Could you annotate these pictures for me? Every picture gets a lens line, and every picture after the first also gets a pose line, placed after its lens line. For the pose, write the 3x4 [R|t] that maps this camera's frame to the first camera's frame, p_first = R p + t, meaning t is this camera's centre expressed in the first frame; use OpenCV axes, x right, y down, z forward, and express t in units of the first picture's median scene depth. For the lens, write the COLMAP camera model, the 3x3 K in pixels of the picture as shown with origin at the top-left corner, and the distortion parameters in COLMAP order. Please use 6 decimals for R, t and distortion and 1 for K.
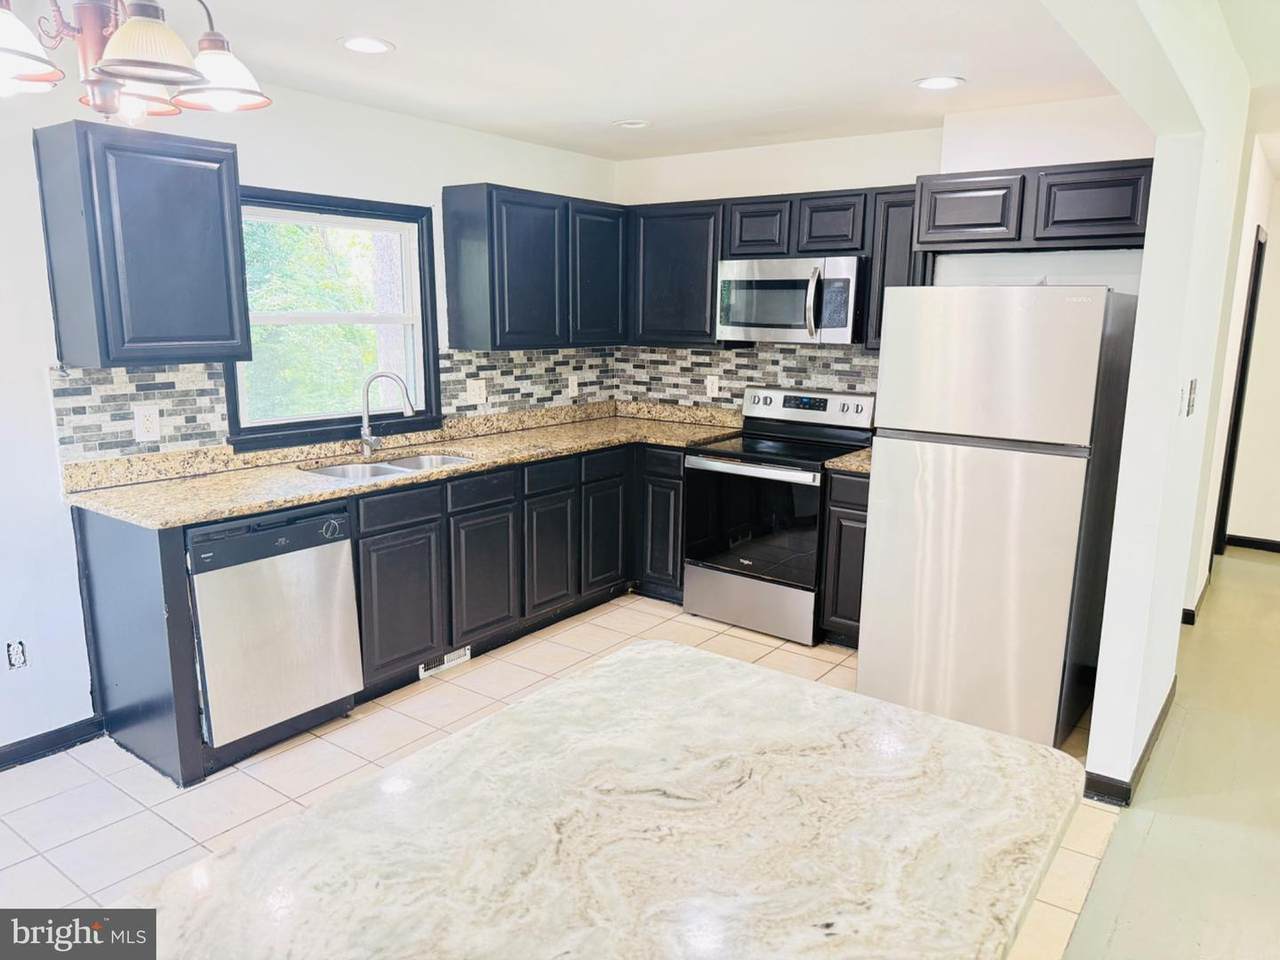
lens RADIAL K [[900.7, 0, 639.4], [0, 900.7, 482.2], [0, 0, 1]] dist [0.028424, -0.006897]
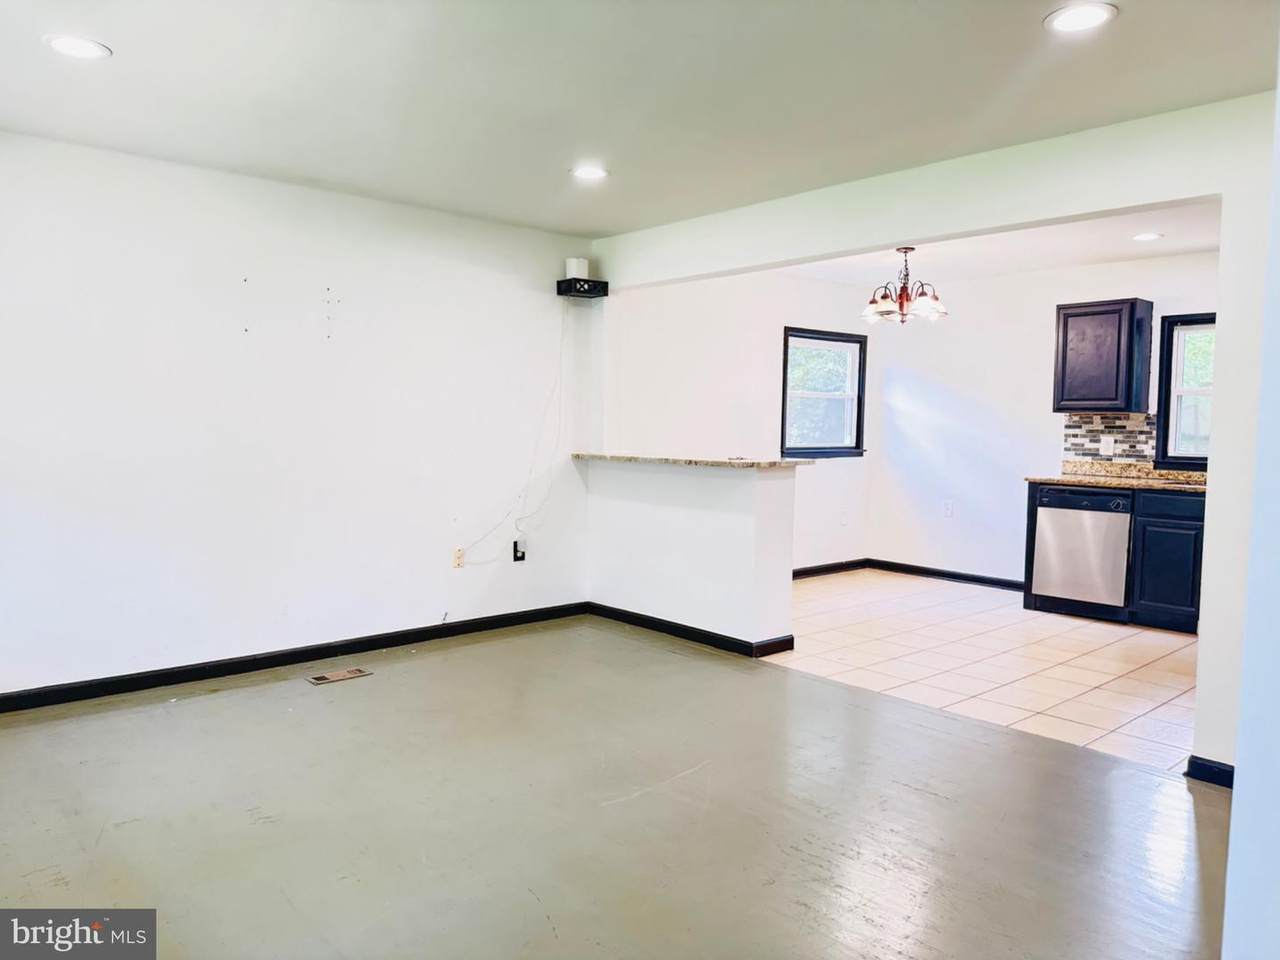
lens RADIAL K [[900.7, 0, 639.4], [0, 900.7, 479.8], [0, 0, 1]] dist [0.028424, -0.006897]
pose [[-0.202861, 0.047306, -0.978064, 1.538025], [-0.208469, 0.973848, 0.090341, 0.038339], [0.956759, 0.222222, -0.187694, 0.424491]]
